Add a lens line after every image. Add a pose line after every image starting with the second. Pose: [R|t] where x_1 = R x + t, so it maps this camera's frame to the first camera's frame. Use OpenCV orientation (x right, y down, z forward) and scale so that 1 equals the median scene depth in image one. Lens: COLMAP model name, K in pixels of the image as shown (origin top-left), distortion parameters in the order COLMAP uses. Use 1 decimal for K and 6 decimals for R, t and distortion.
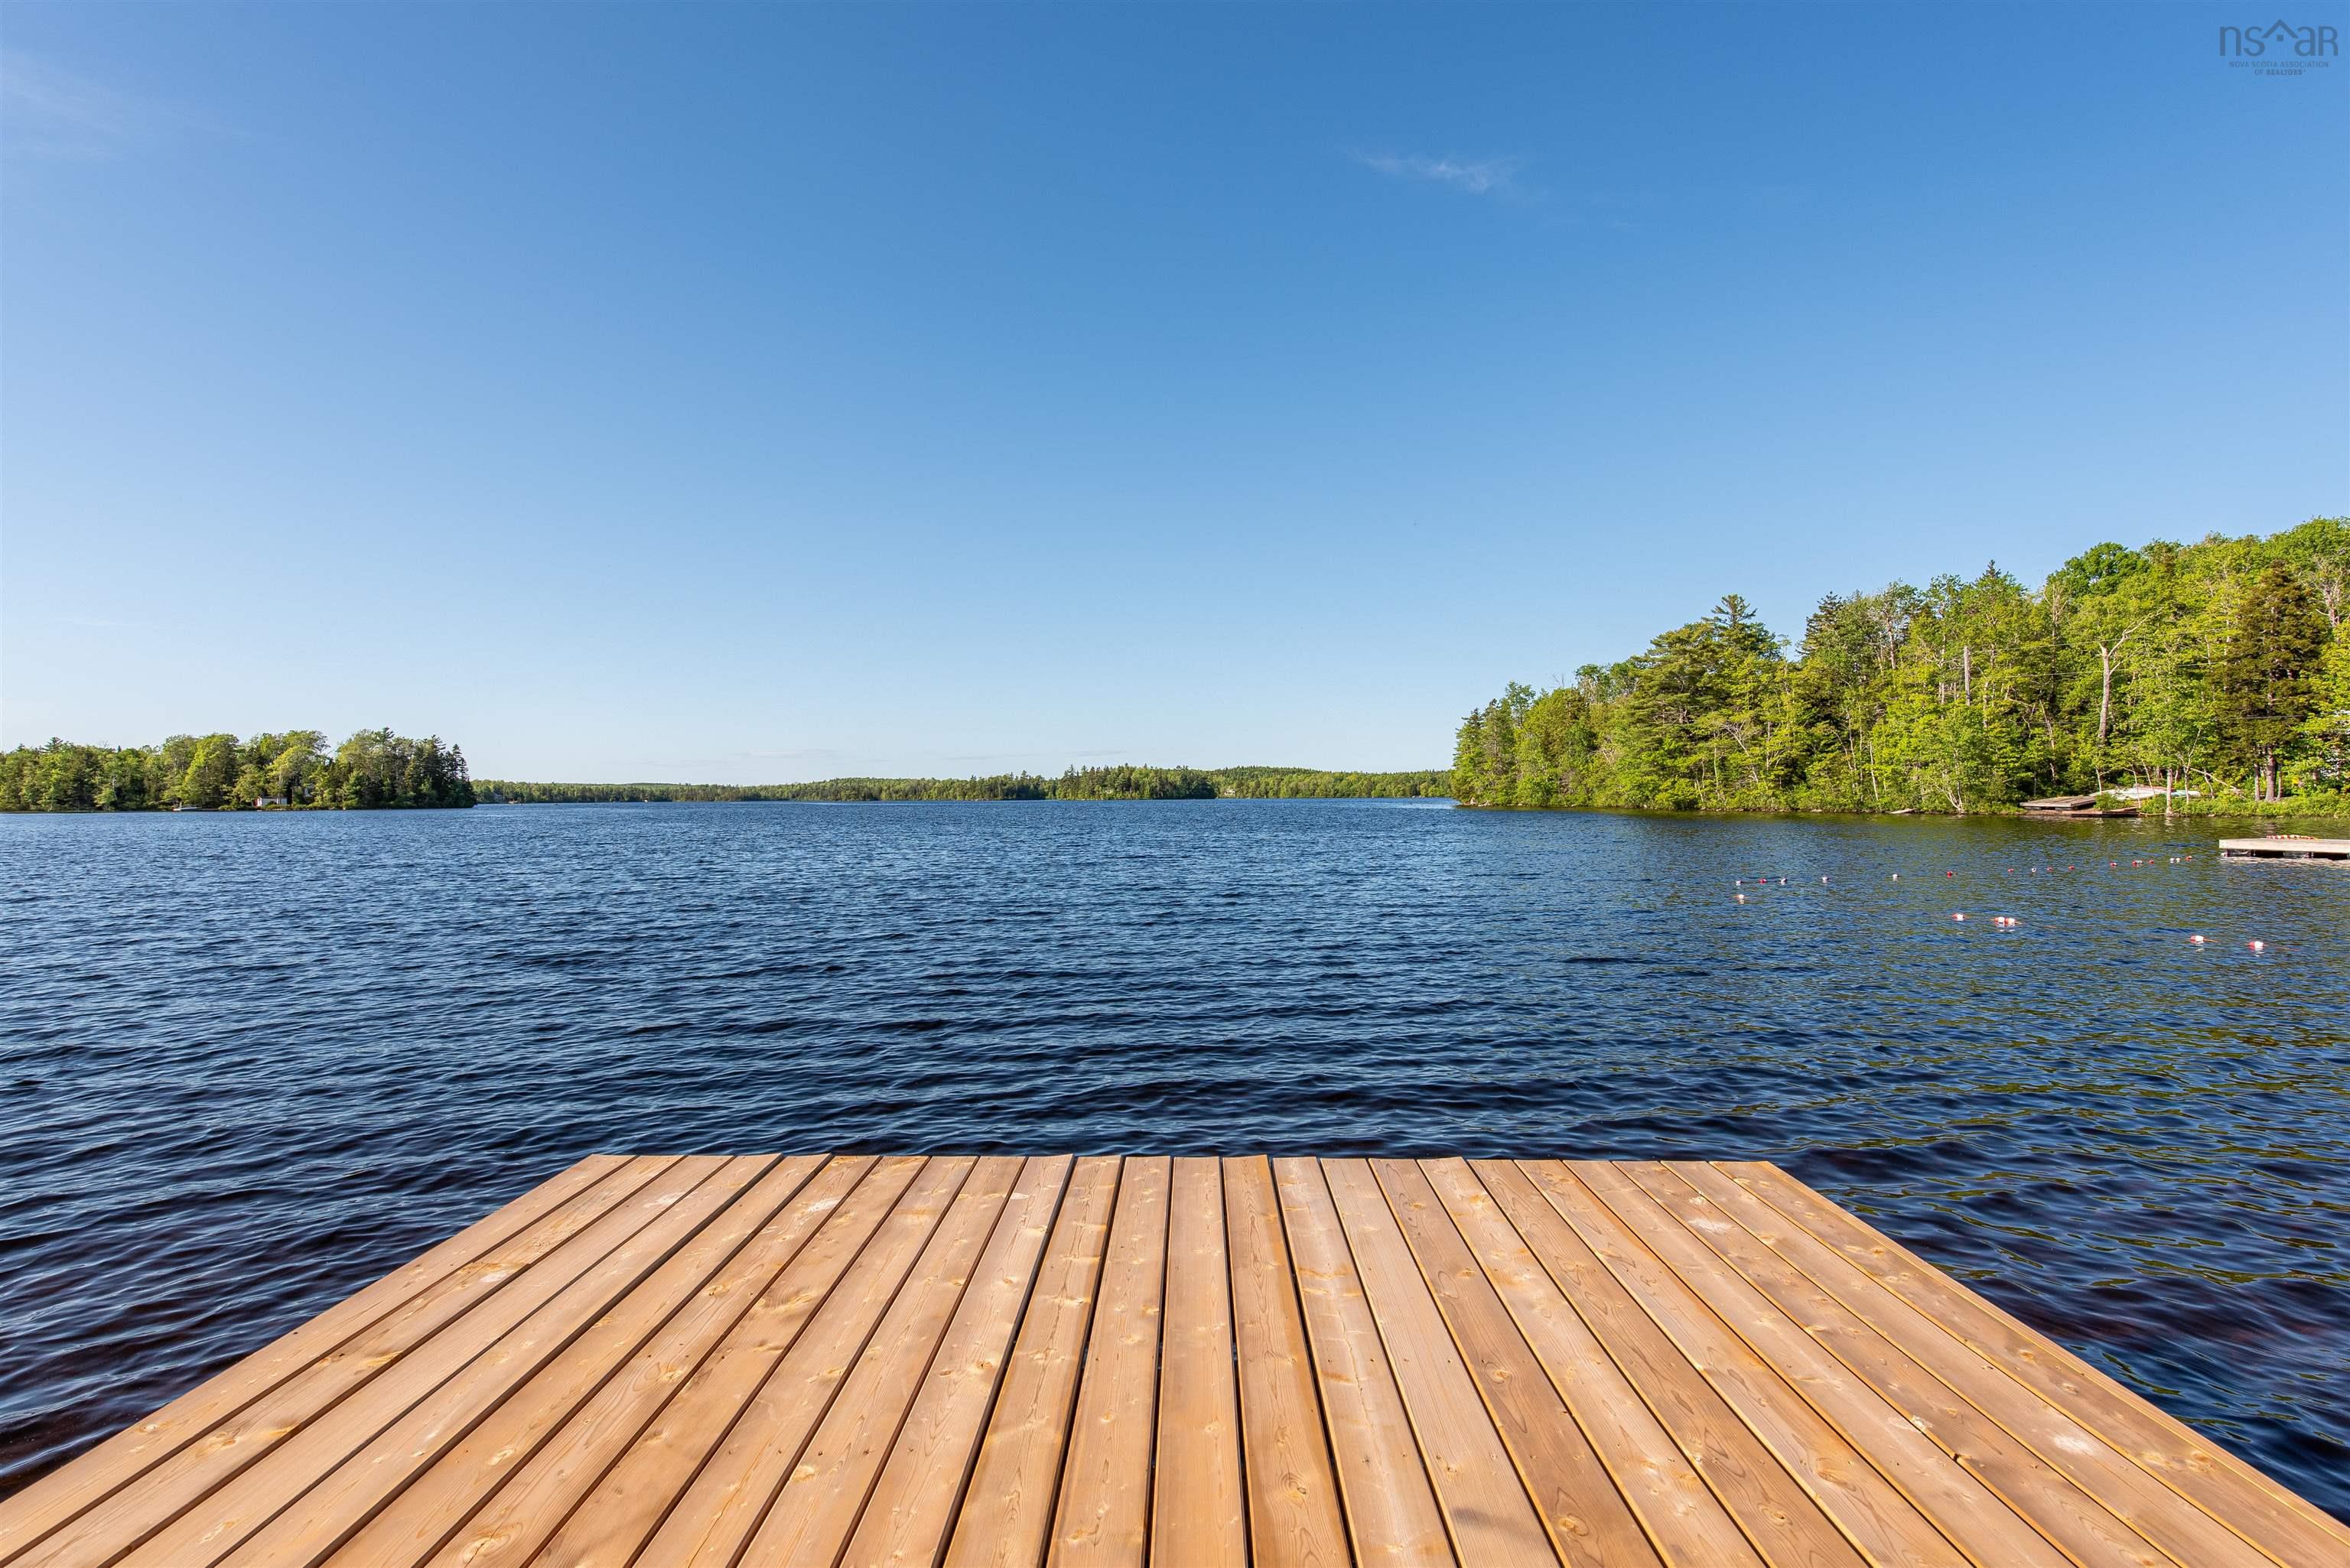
lens RADIAL K [[1216.0, 0, 1175.0], [0, 1216.0, 784.0], [0, 0, 1]] dist [0.012298, -0.000918]
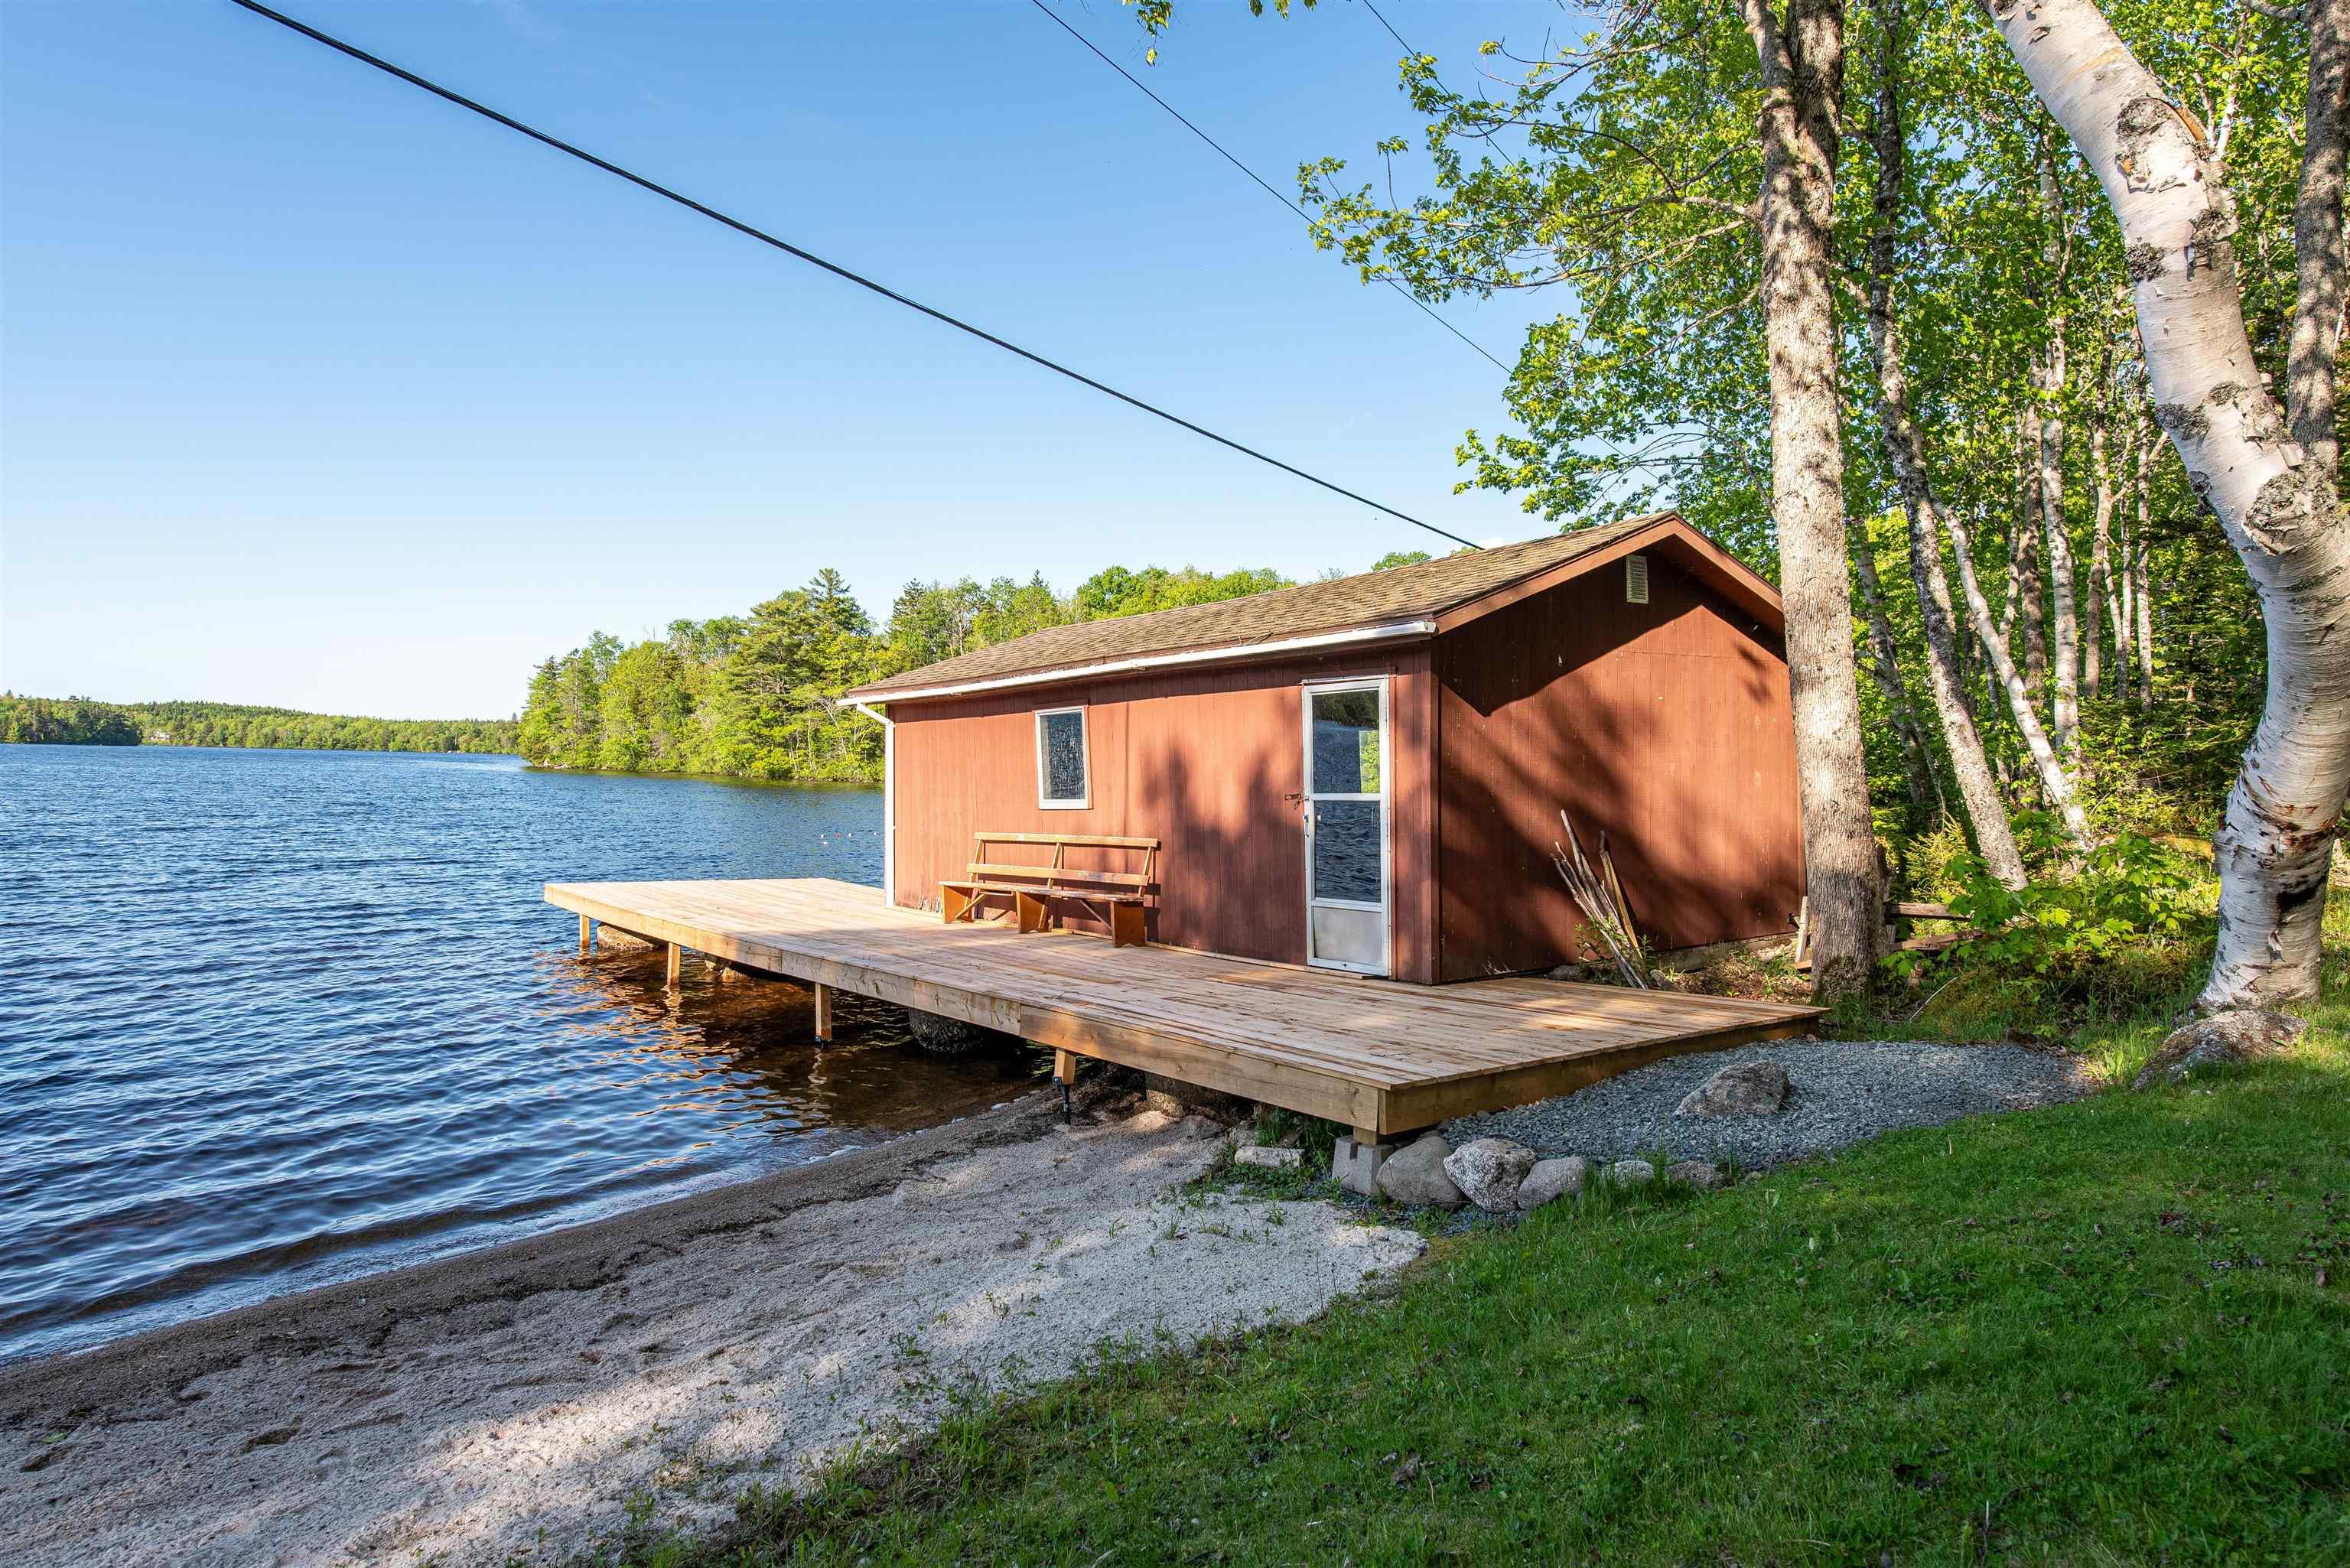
lens RADIAL K [[1406.1, 0, 1175.0], [0, 1406.1, 784.0], [0, 0, 1]] dist [0.033452, -0.000224]
pose [[0.781404, 0.018486, 0.623751, -0.049825], [-0.036859, 0.999183, 0.016563, -0.005111], [-0.622935, -0.035933, 0.781448, -0.109430]]
